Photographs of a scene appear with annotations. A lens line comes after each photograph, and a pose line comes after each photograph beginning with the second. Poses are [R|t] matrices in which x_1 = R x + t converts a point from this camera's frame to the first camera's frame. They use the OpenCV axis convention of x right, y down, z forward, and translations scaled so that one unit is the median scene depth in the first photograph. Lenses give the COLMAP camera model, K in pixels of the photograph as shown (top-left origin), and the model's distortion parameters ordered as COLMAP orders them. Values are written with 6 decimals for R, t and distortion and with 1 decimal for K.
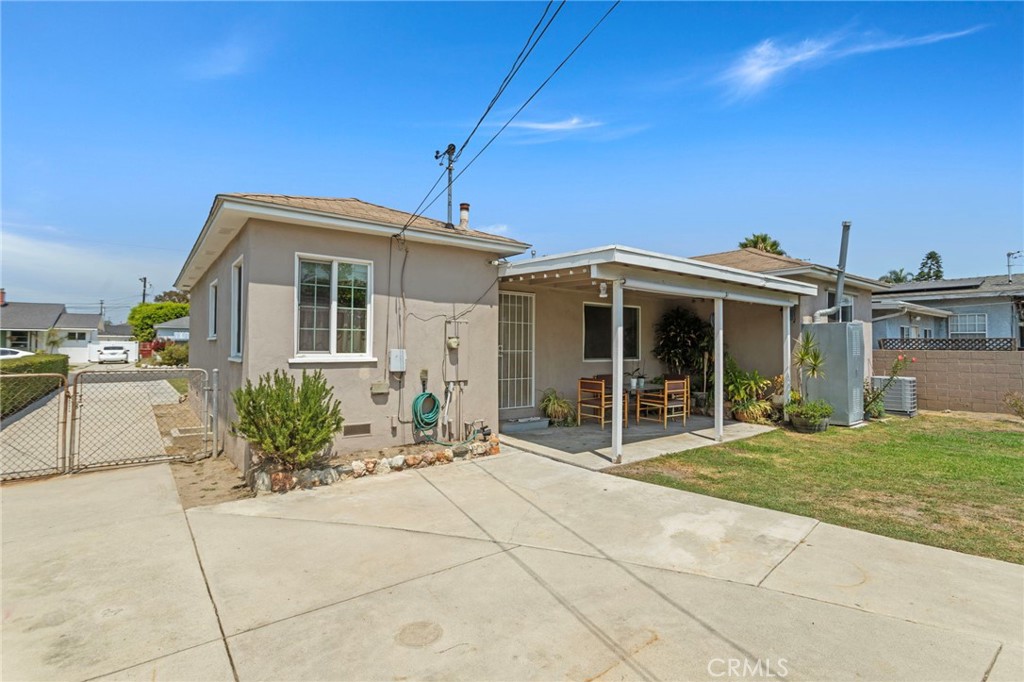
lens RADIAL K [[483.1, 0, 514.0], [0, 483.1, 339.9], [0, 0, 1]] dist [-0.002389, 0.001889]
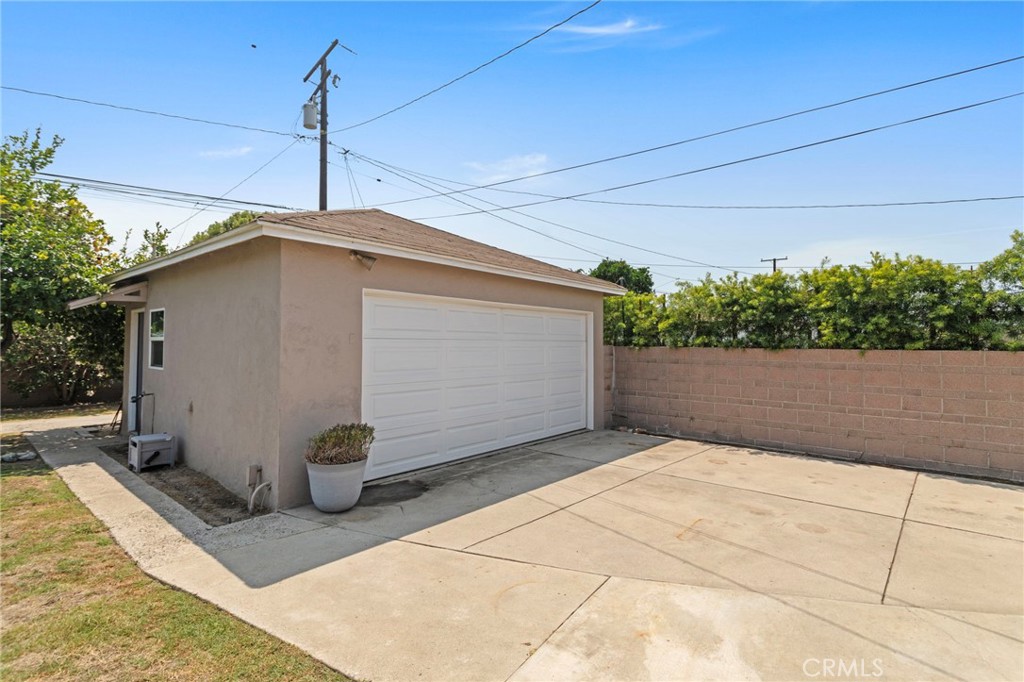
lens RADIAL K [[483.1, 0, 508.3], [0, 483.1, 339.7], [0, 0, 1]] dist [-0.002389, 0.001889]
pose [[-0.983533, -0.012316, -0.180308, 0.330440], [-0.008081, 0.999674, -0.024204, 0.005816], [0.180547, -0.022348, -0.983312, 0.721245]]
